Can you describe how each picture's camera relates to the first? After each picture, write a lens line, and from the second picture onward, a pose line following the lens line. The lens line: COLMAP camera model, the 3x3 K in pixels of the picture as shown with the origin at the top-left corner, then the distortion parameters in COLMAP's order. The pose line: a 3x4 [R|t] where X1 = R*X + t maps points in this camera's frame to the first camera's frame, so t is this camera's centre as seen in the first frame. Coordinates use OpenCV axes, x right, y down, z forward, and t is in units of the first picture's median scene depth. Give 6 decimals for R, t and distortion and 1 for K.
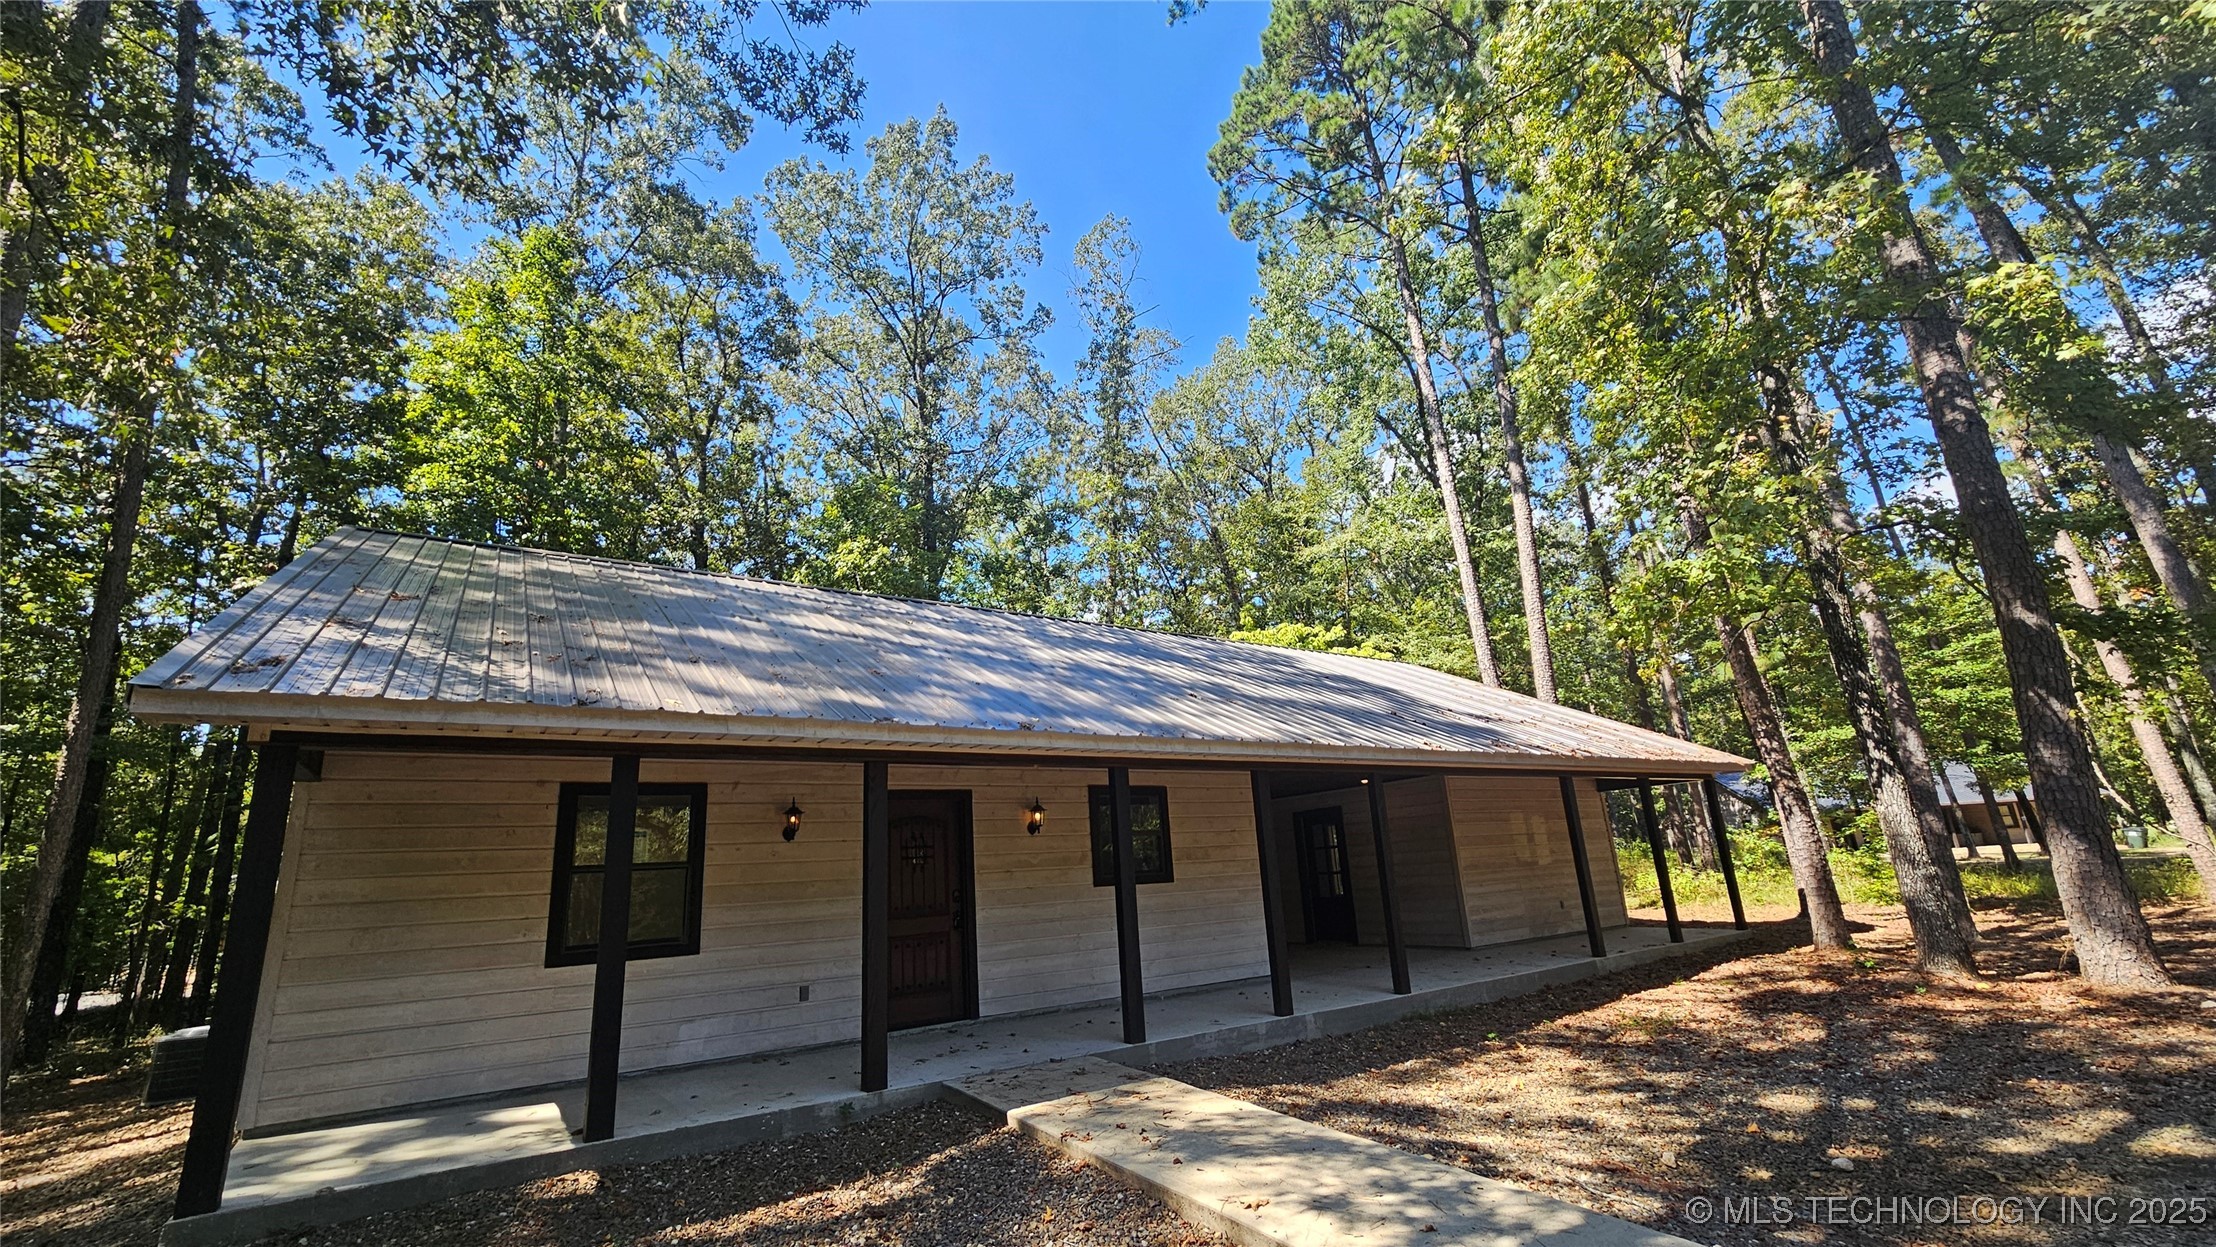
lens RADIAL K [[907.3, 0, 1101.7], [0, 907.3, 622.1], [0, 0, 1]] dist [-0.002748, -0.000305]
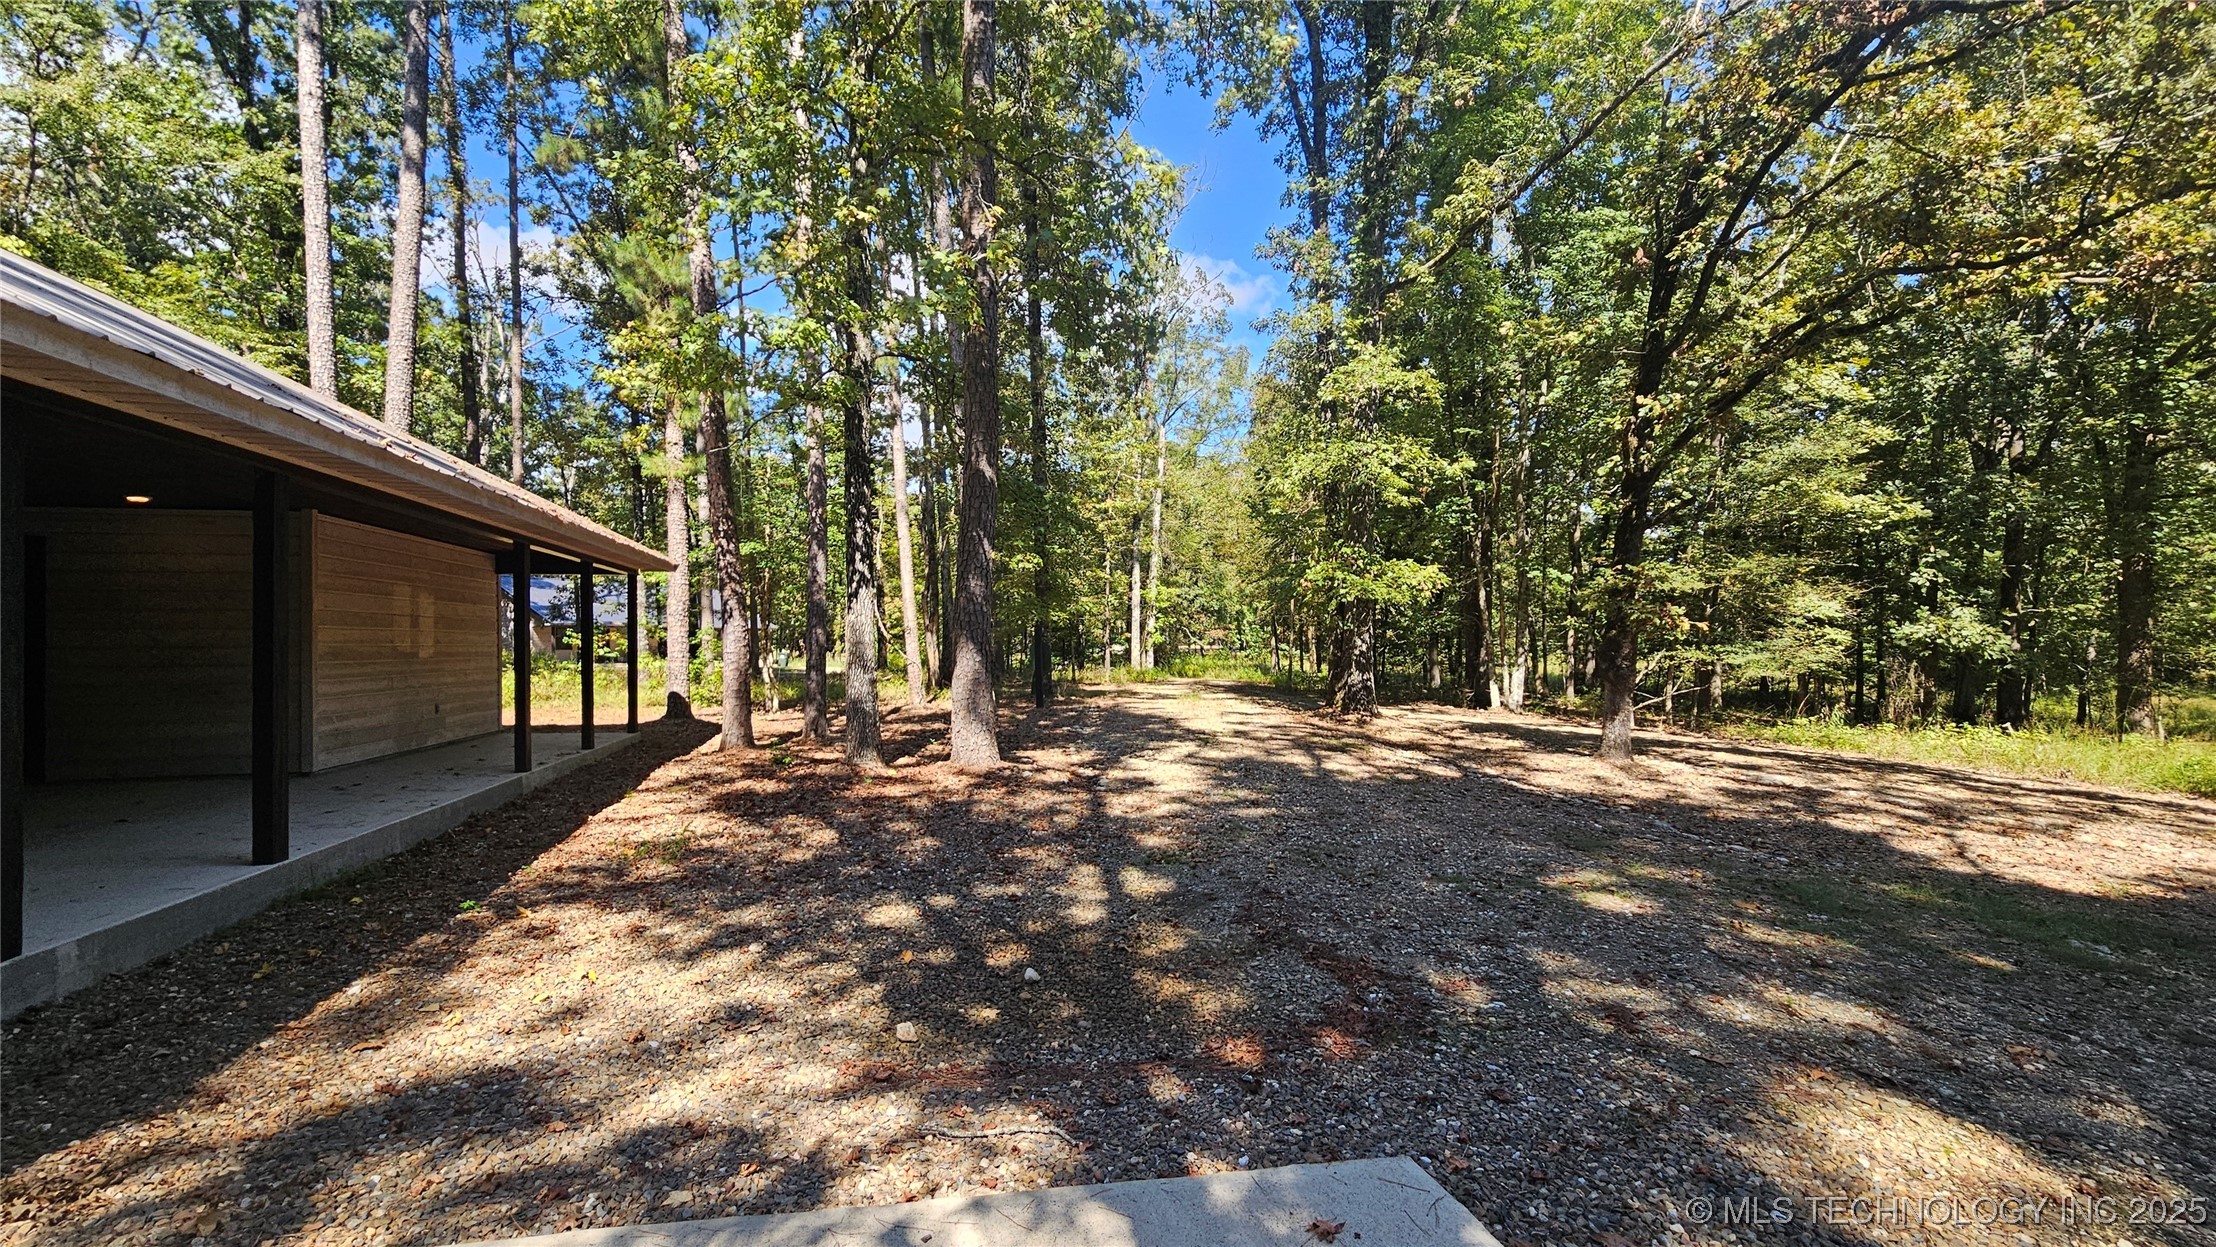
lens RADIAL K [[907.3, 0, 1109.2], [0, 907.3, 630.9], [0, 0, 1]] dist [-0.002748, -0.000305]
pose [[0.357325, 0.067406, 0.931545, -0.014835], [-0.267356, 0.963037, 0.032869, 0.111797], [-0.894897, -0.260798, 0.362138, 0.360453]]
